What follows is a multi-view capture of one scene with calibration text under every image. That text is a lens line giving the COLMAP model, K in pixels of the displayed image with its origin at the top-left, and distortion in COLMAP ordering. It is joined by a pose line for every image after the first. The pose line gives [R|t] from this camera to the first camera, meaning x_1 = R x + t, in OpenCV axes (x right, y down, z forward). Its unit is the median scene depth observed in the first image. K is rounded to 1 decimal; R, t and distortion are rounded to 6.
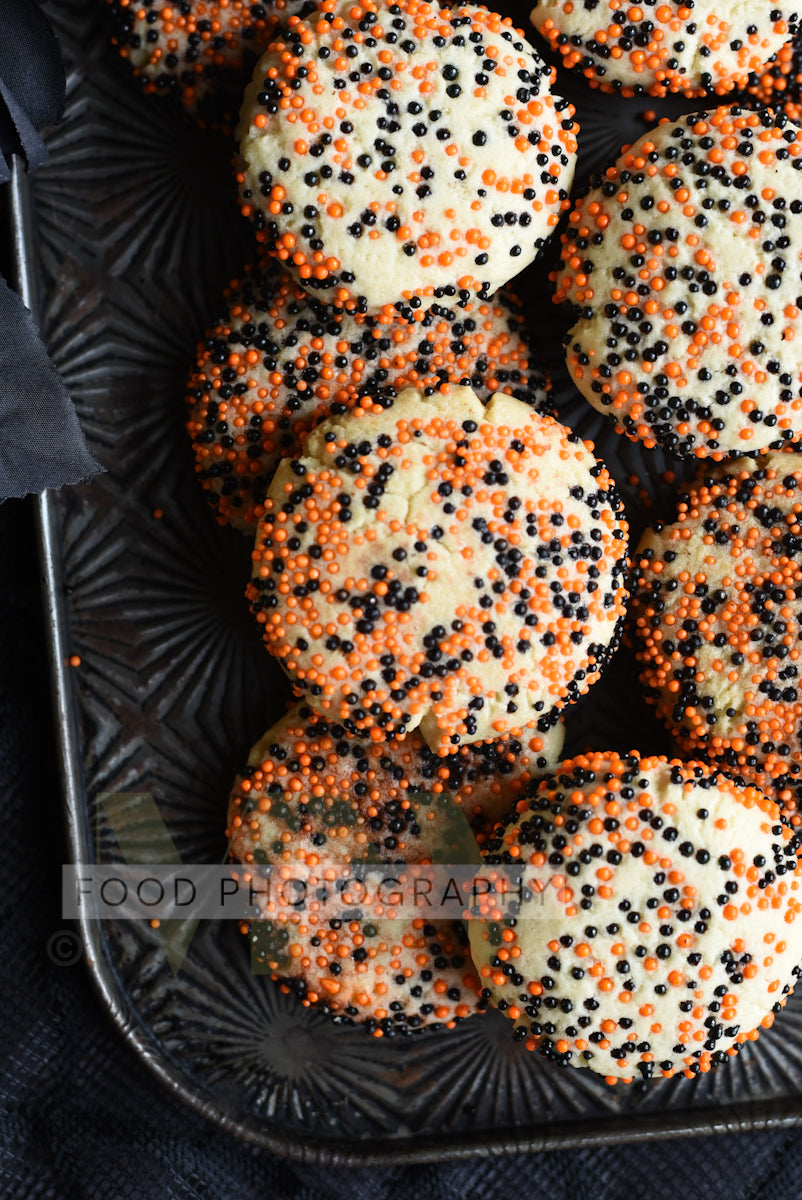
lens RADIAL K [[2289.5, 0, 432.0], [0, 2289.5, 556.9], [0, 0, 1]] dist [-0.170075, 0.083258]
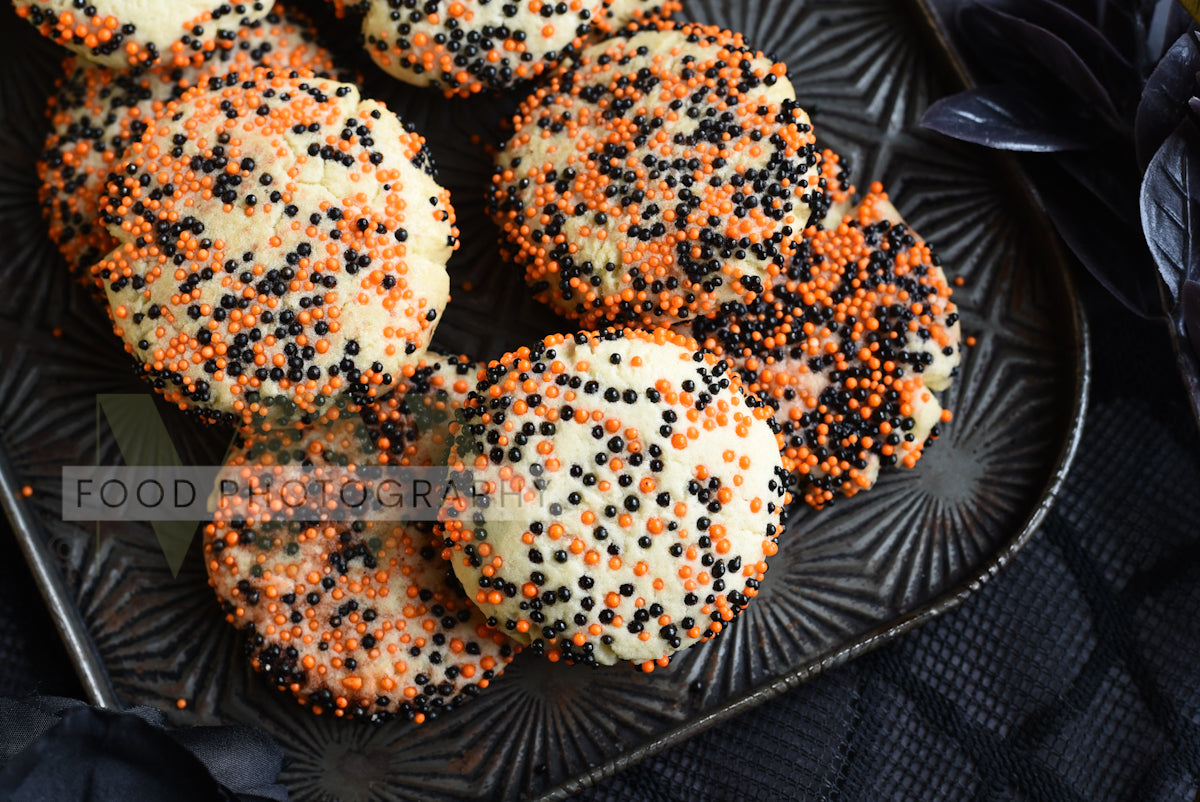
lens RADIAL K [[2289.5, 0, 605.3], [0, 2289.5, 507.5], [0, 0, 1]] dist [-0.170075, 0.083258]
pose [[0.932230, -0.361859, -0.002318, 0.090720], [0.357089, 0.920941, -0.156060, 0.320878], [0.058606, 0.144656, 0.987745, 0.008417]]
